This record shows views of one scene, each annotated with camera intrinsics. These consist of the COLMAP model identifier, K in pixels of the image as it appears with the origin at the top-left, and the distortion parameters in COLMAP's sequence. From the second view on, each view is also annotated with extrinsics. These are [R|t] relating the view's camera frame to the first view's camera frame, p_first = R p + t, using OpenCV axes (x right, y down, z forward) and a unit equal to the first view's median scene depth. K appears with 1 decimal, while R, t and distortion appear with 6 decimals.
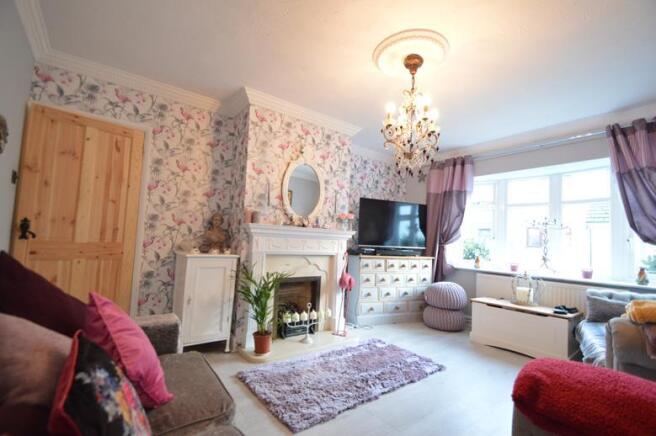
lens RADIAL K [[289.7, 0, 329.7], [0, 289.7, 221.2], [0, 0, 1]] dist [0.001190, -0.000238]
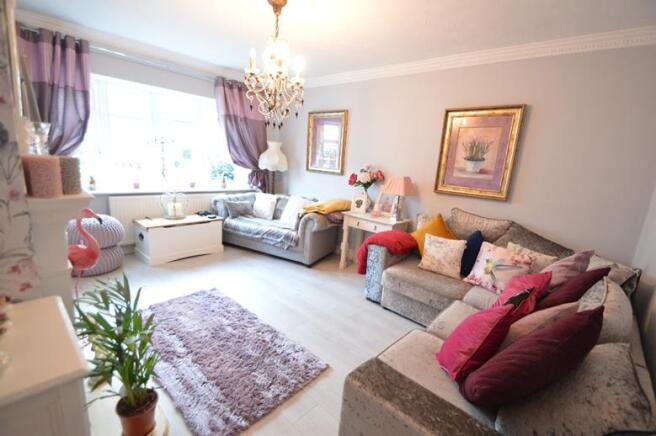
lens RADIAL K [[289.7, 0, 329.7], [0, 289.7, 221.2], [0, 0, 1]] dist [0.001190, -0.000238]
pose [[-0.161931, -0.272645, 0.948390, -0.623658], [-0.149399, 0.956769, 0.249545, -0.094998], [-0.975427, -0.101280, -0.195664, 0.719735]]
